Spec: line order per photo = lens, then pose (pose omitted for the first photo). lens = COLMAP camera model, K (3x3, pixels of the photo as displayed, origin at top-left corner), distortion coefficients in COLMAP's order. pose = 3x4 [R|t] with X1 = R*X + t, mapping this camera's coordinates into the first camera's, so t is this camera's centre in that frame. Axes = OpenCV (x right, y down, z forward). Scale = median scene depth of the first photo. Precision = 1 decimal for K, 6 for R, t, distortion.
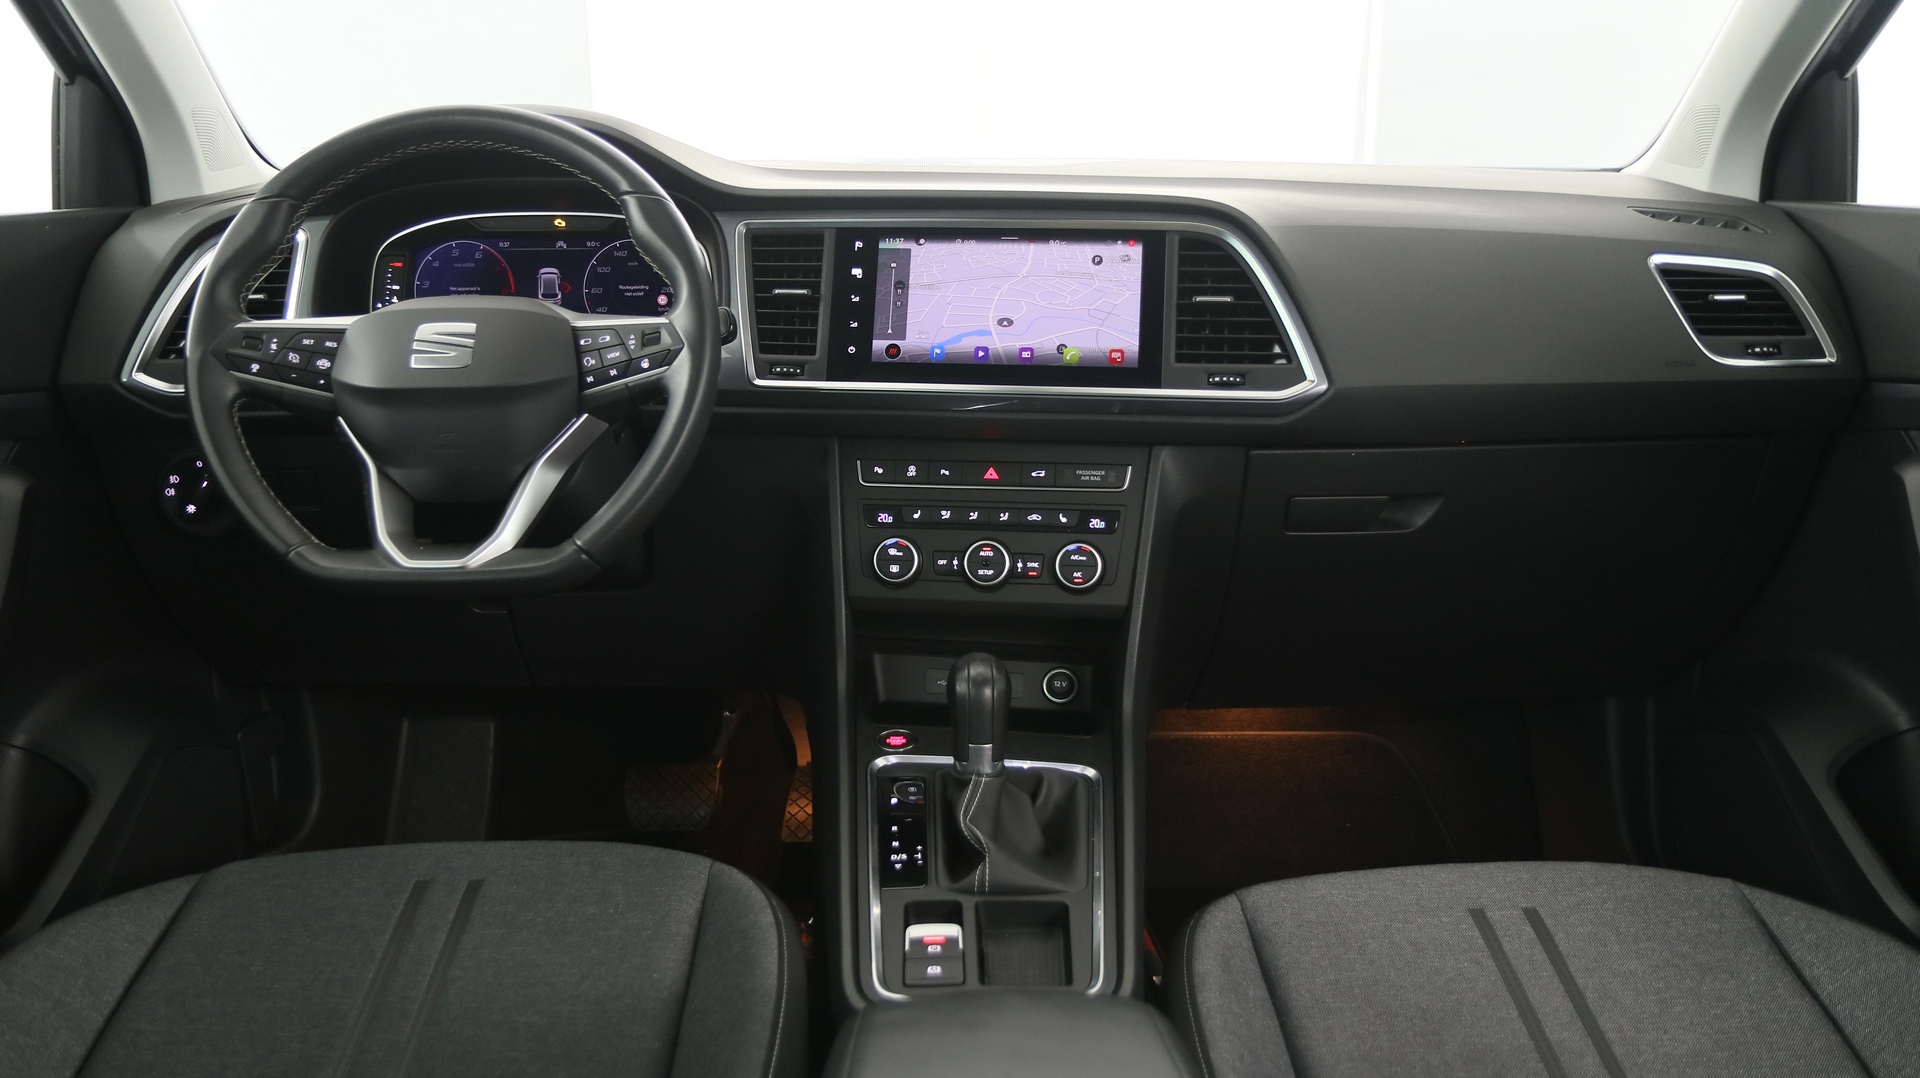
lens RADIAL K [[1478.0, 0, 965.2], [0, 1478.0, 549.3], [0, 0, 1]] dist [-0.017527, 0.002330]
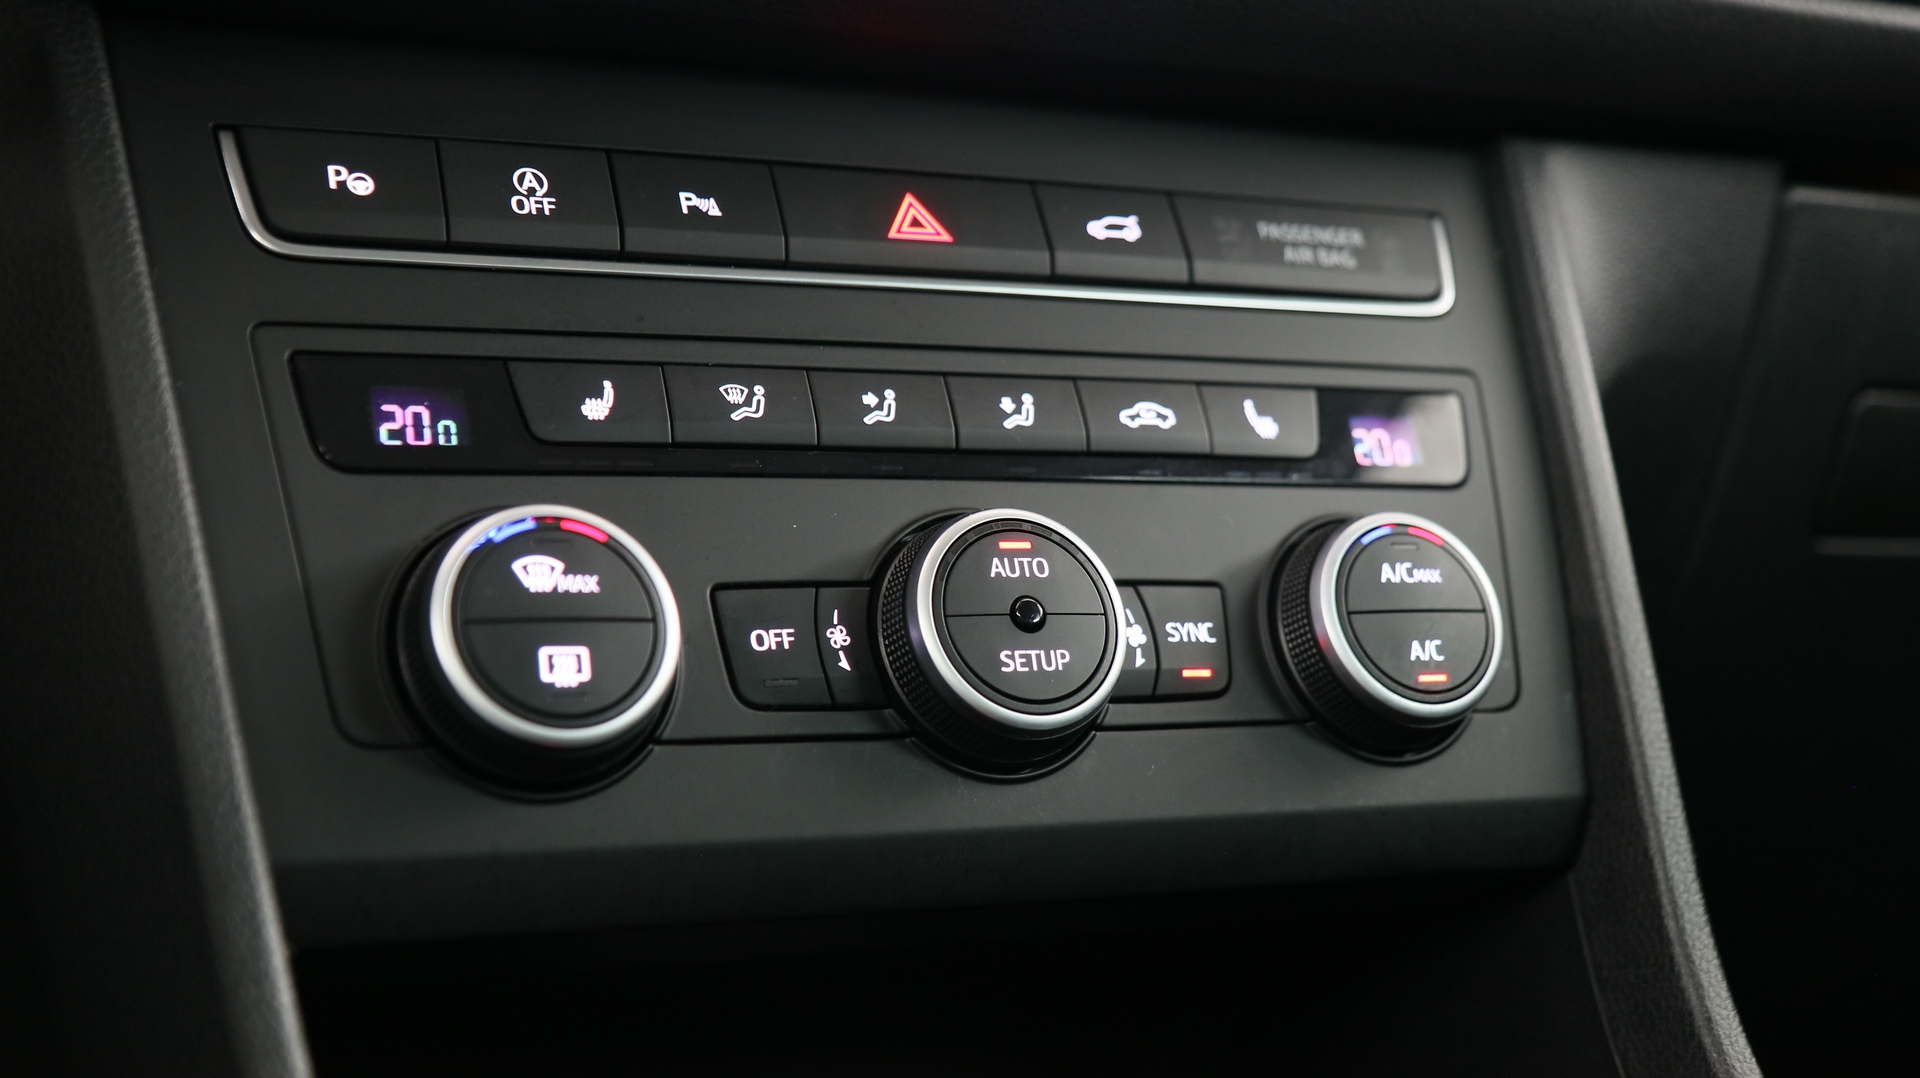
lens RADIAL K [[2438.8, 0, 951.9], [0, 2438.8, 544.6], [0, 0, 1]] dist [-0.000445, -0.032203]
pose [[0.836570, 0.002784, 0.547853, -0.166731], [0.129635, 0.970584, -0.202884, 0.063018], [-0.532302, 0.240748, 0.811600, 0.746138]]
